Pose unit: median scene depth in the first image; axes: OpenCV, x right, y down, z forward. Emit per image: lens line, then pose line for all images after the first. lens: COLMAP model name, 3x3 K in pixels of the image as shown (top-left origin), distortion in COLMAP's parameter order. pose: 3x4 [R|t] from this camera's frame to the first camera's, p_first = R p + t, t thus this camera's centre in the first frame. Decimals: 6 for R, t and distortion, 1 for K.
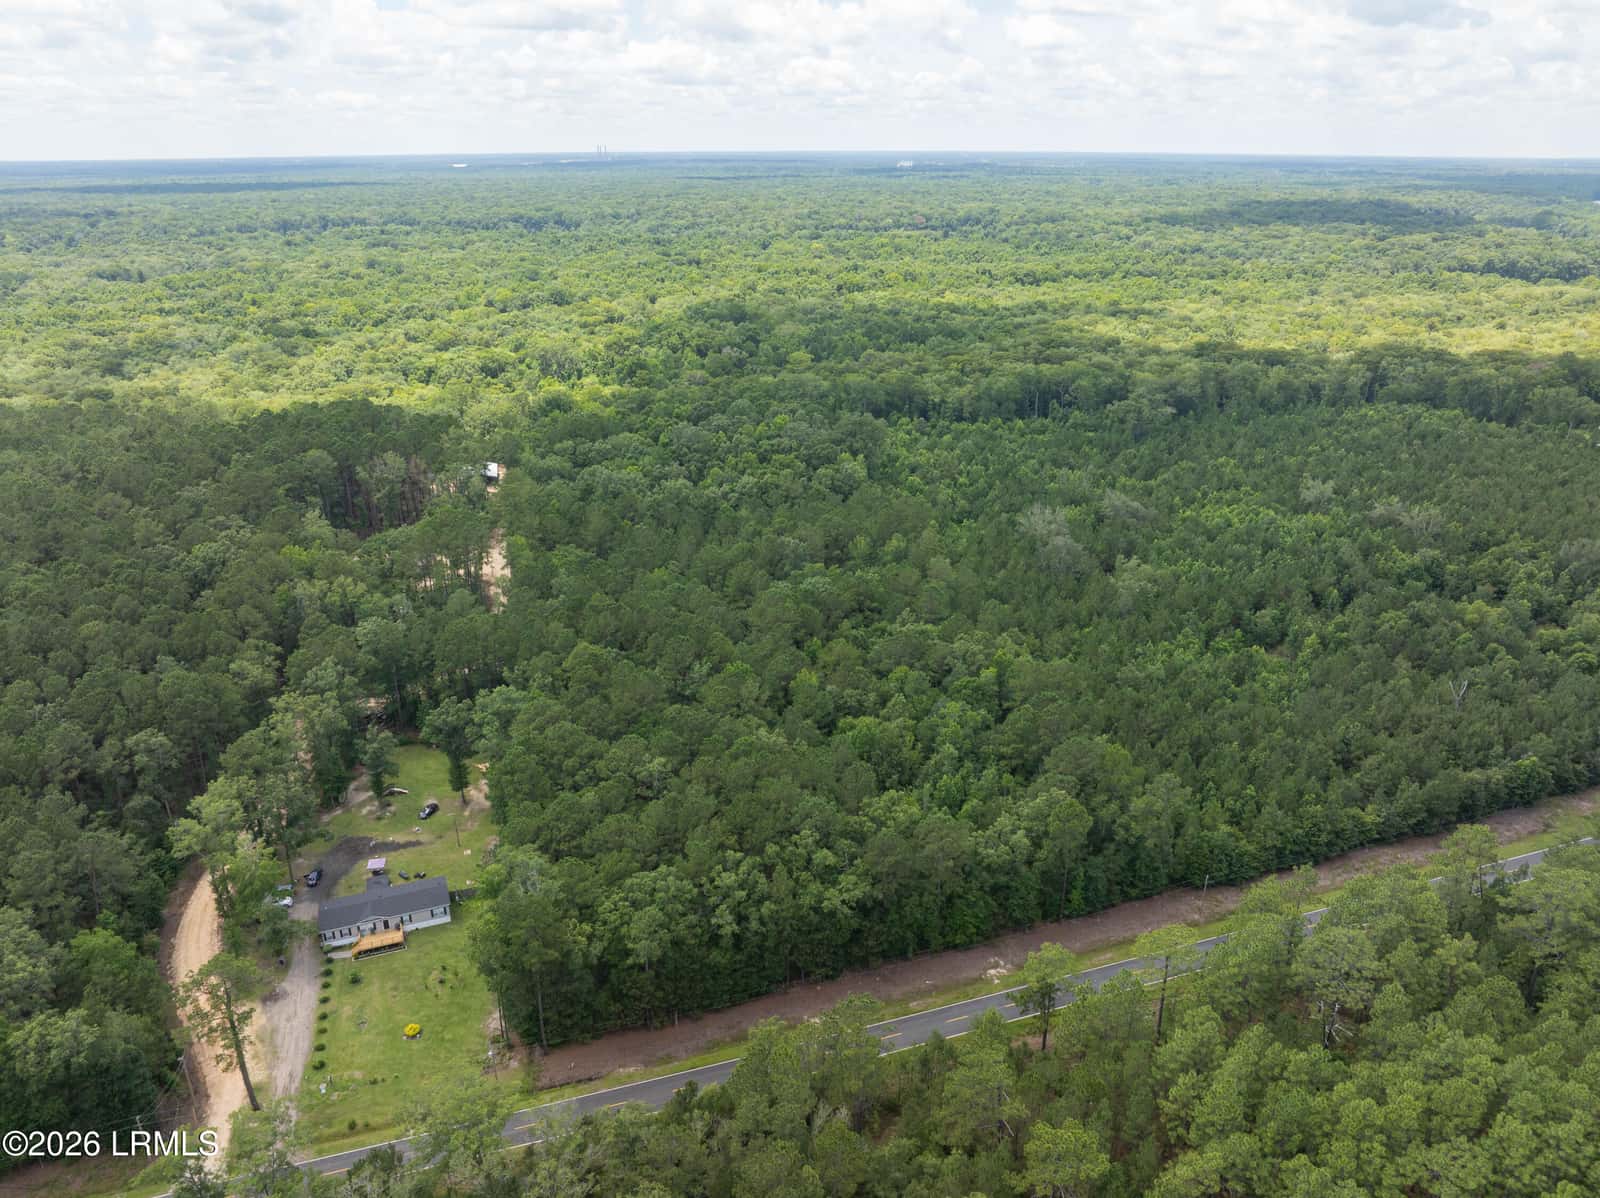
lens RADIAL K [[1123.0, 0, 801.6], [0, 1123.0, 588.3], [0, 0, 1]] dist [-0.055713, 0.025359]
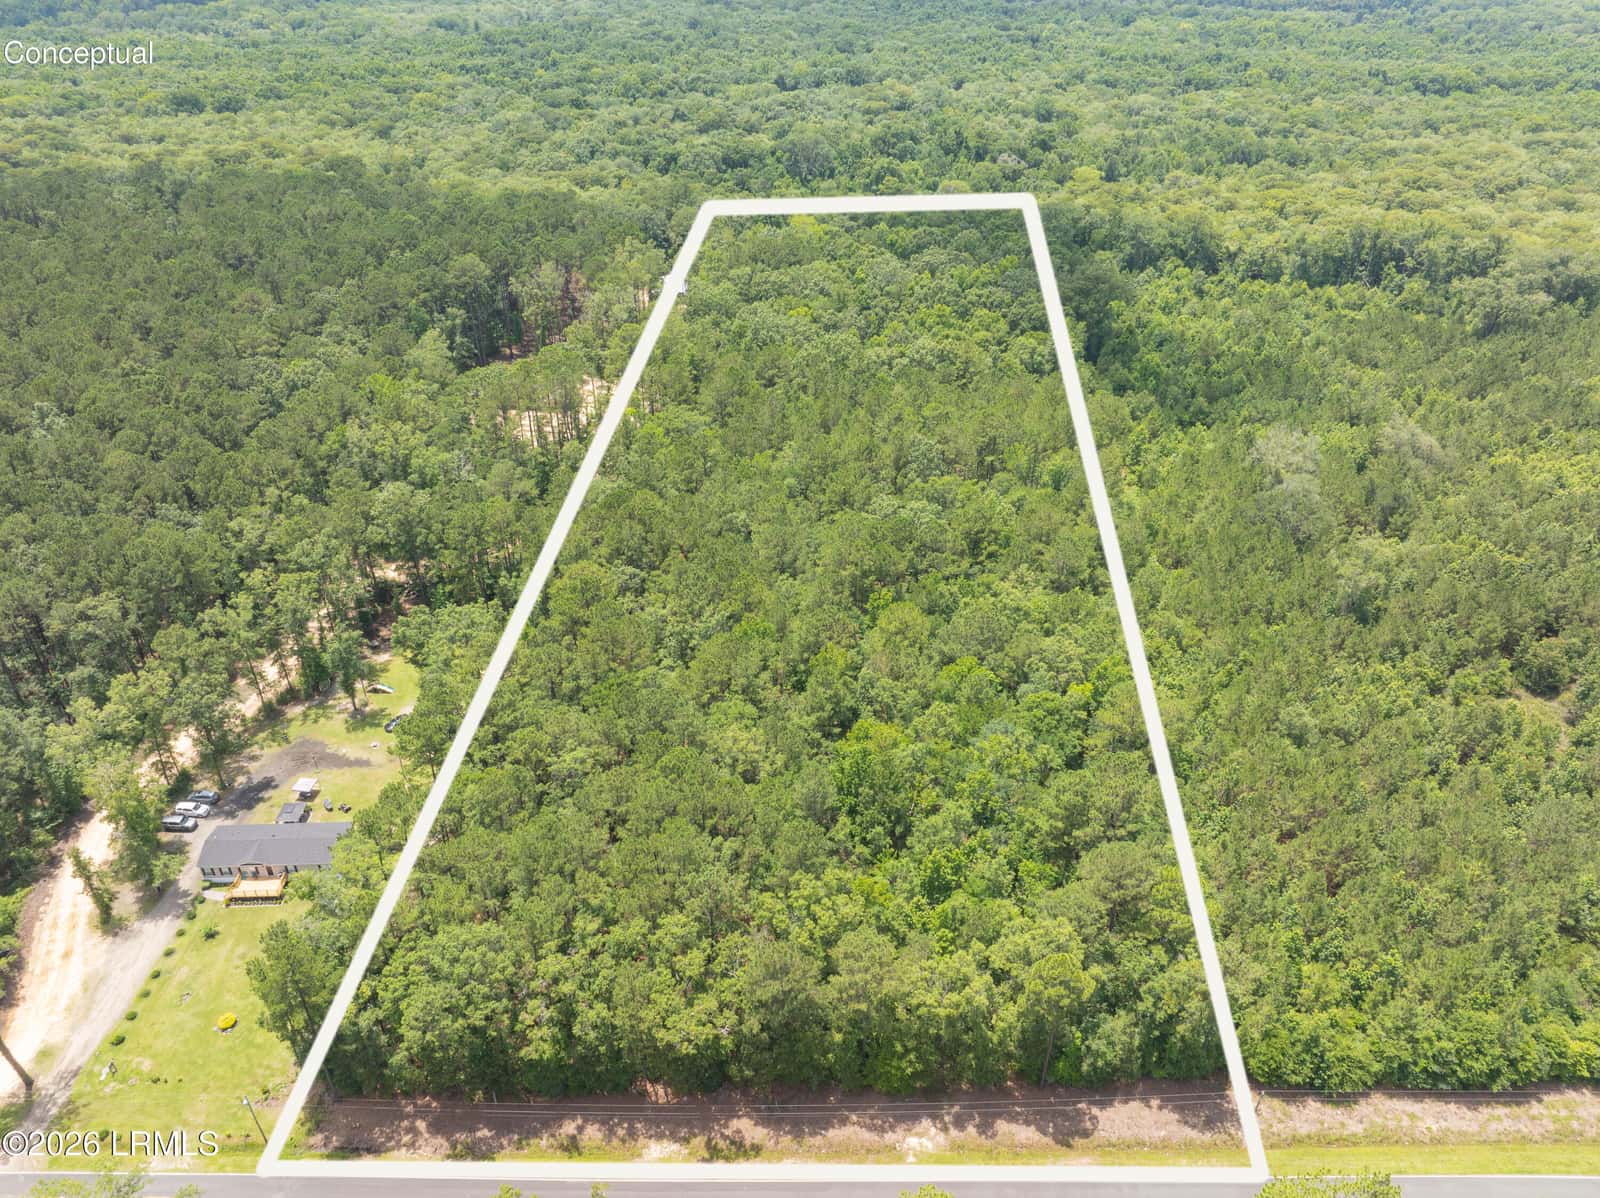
lens RADIAL K [[1123.0, 0, 807.2], [0, 1123.0, 583.8], [0, 0, 1]] dist [-0.055713, 0.025359]
pose [[0.948747, 0.173512, -0.264147, 0.110609], [-0.122672, 0.972459, 0.198181, -0.072072], [0.291258, -0.155620, 0.943902, 0.161004]]
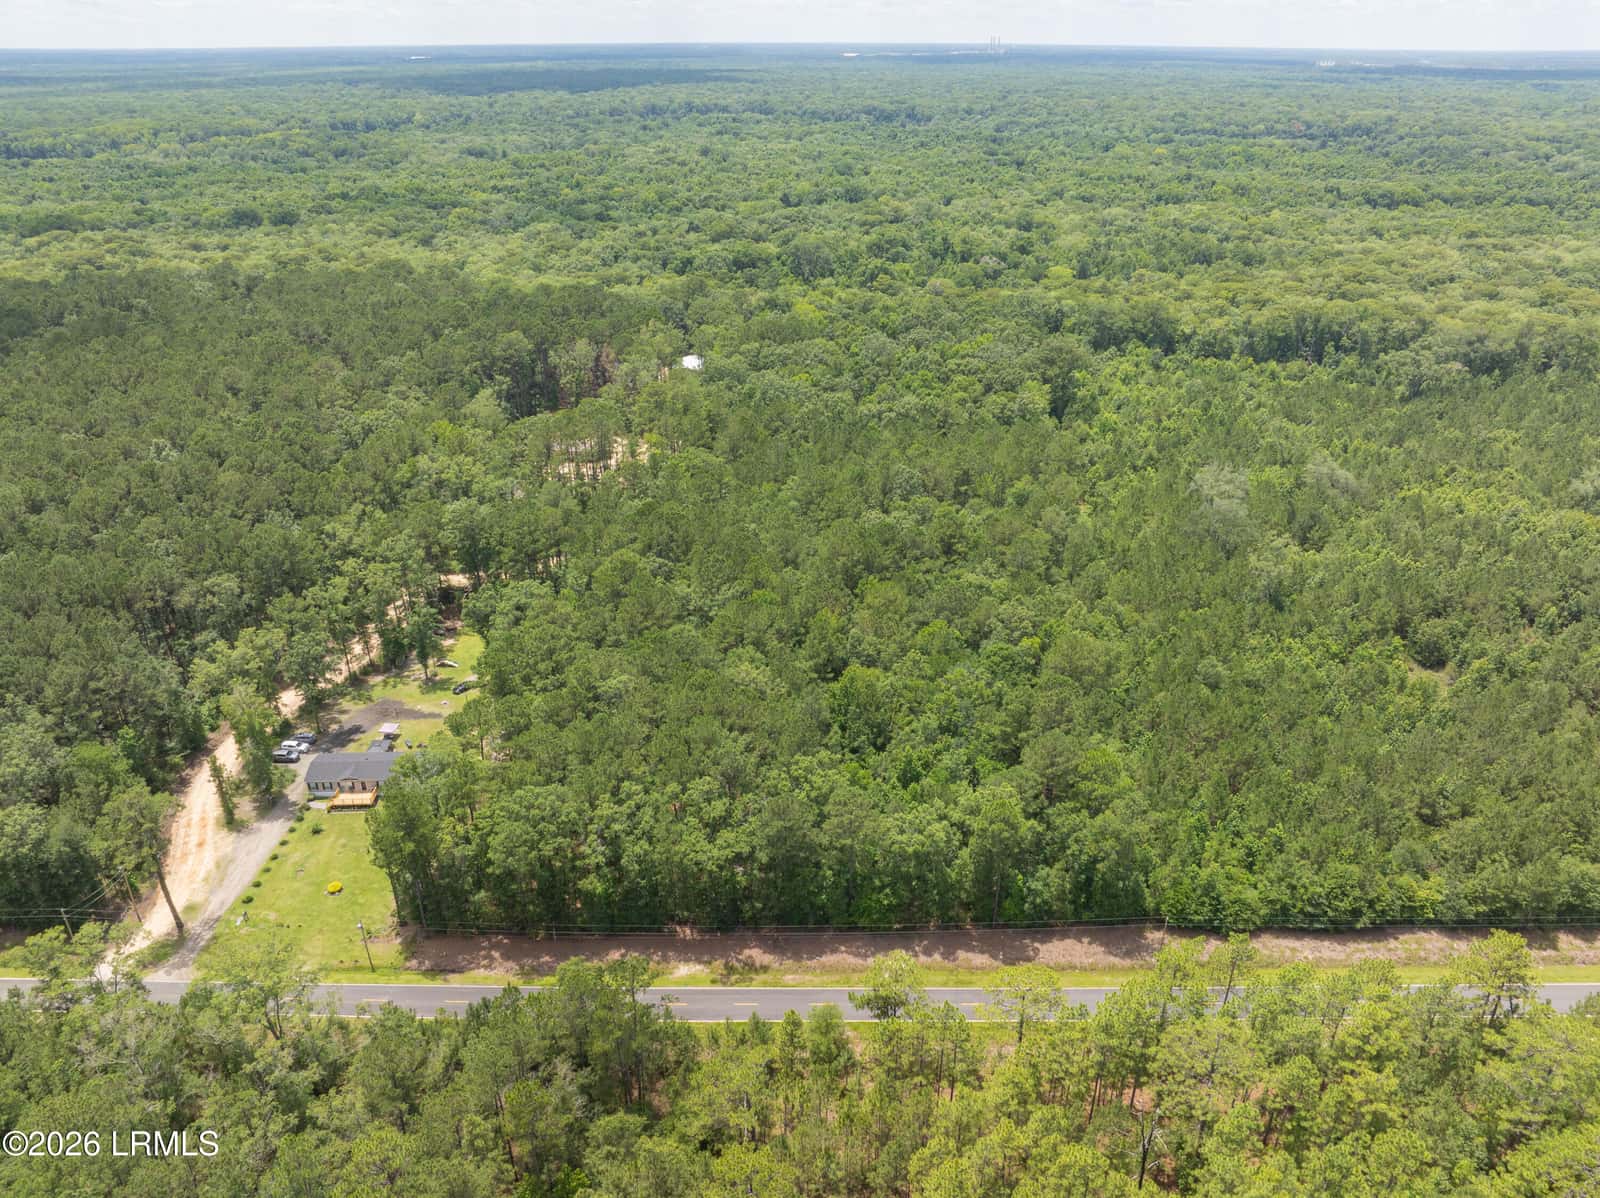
lens RADIAL K [[1123.0, 0, 806.4], [0, 1123.0, 583.1], [0, 0, 1]] dist [-0.055713, 0.025359]
pose [[0.947595, 0.143700, -0.285330, 0.152544], [-0.120582, 0.987943, 0.097097, -0.023272], [0.295843, -0.057603, 0.953498, 0.054742]]
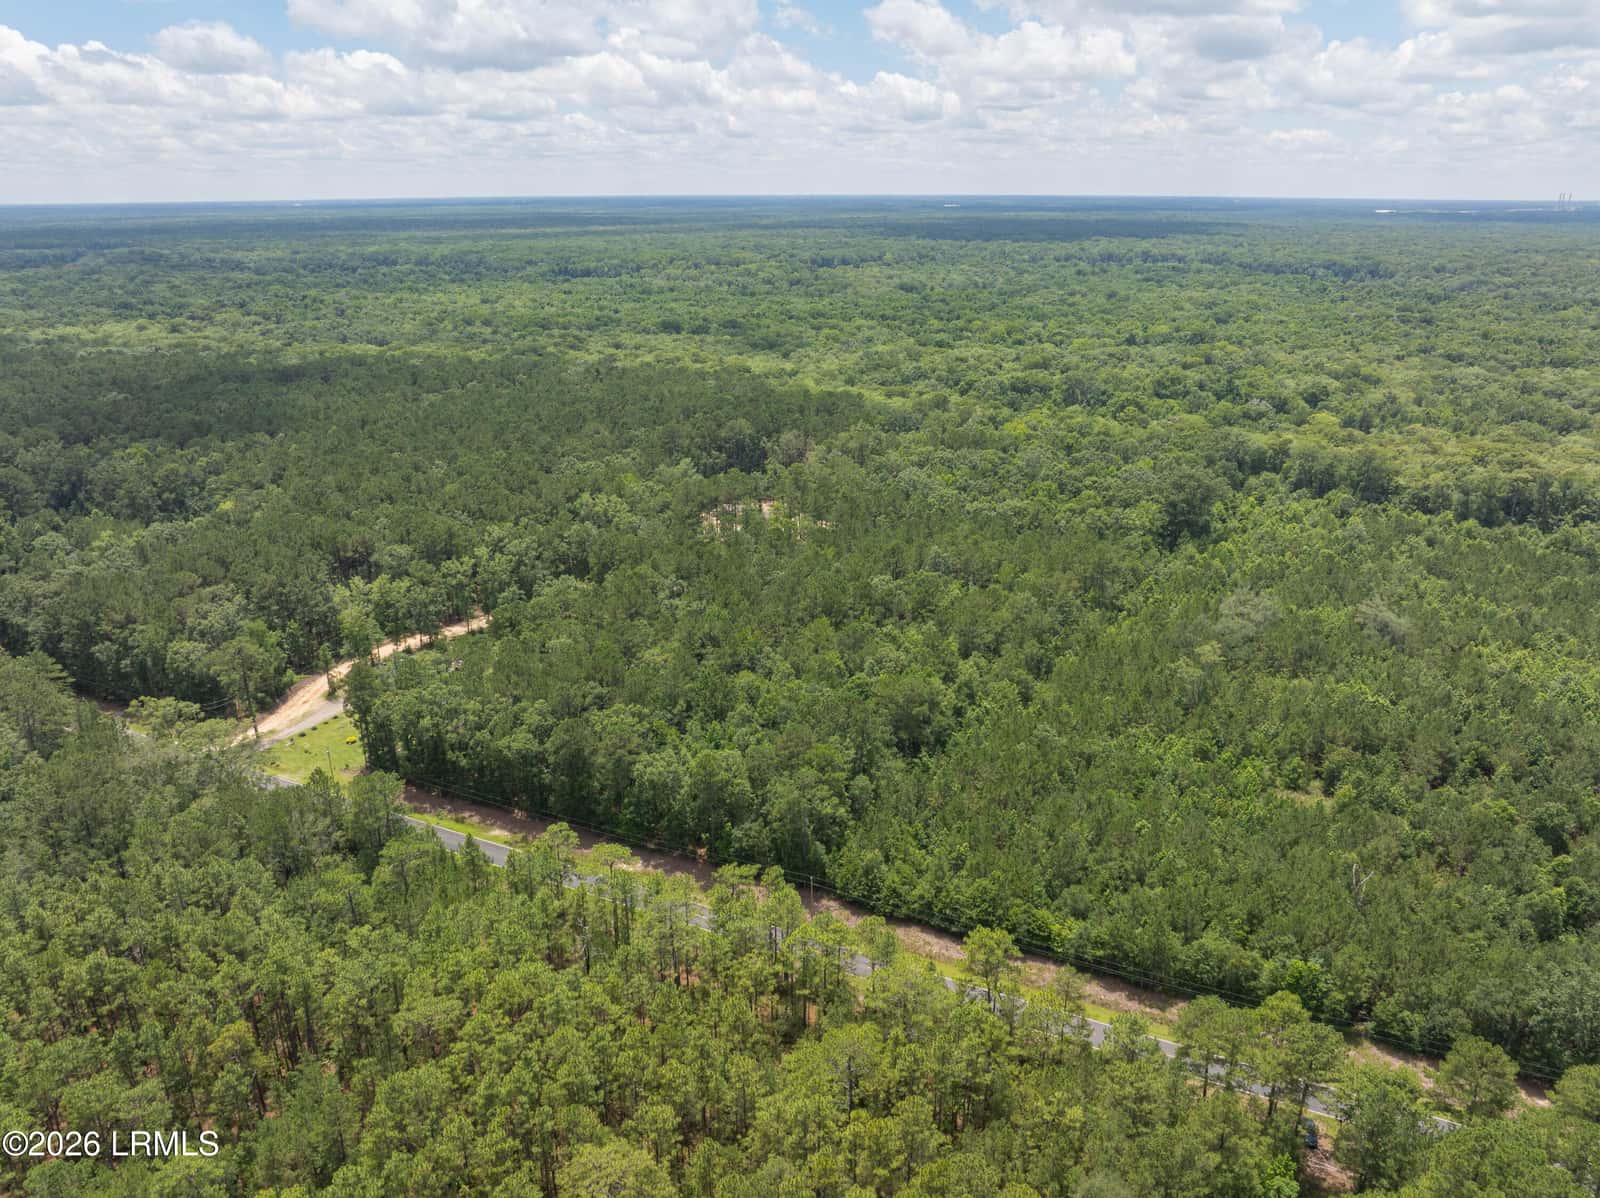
lens RADIAL K [[1123.0, 0, 808.8], [0, 1123.0, 580.7], [0, 0, 1]] dist [-0.055713, 0.025359]
pose [[0.720848, 0.229033, -0.654157, 0.486279], [-0.254856, 0.965290, 0.057128, -0.034757], [0.644536, 0.125535, 0.754198, 0.083717]]
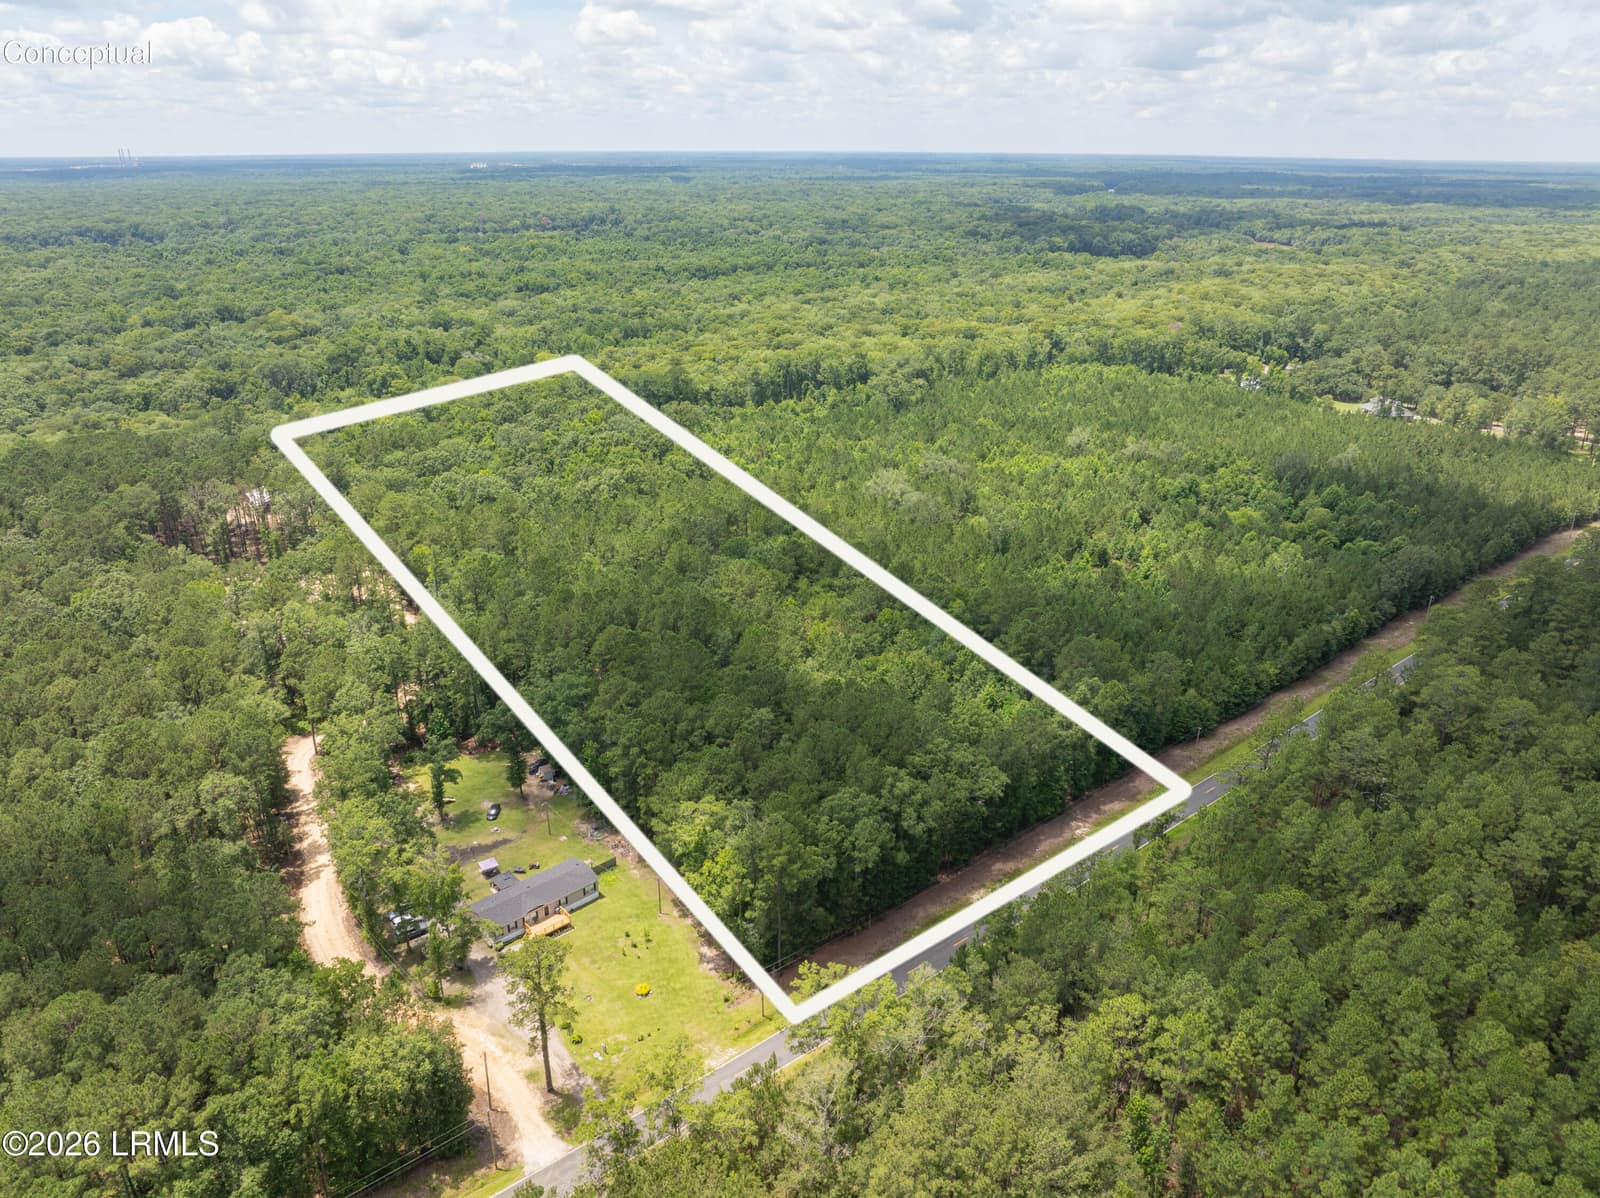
lens RADIAL K [[1123.0, 0, 797.0], [0, 1123.0, 612.7], [0, 0, 1]] dist [-0.055713, 0.025359]
pose [[0.935864, -0.133350, 0.326155, -0.223988], [0.126833, 0.991065, 0.041269, 0.009397], [-0.328744, 0.002745, 0.944415, -0.020047]]
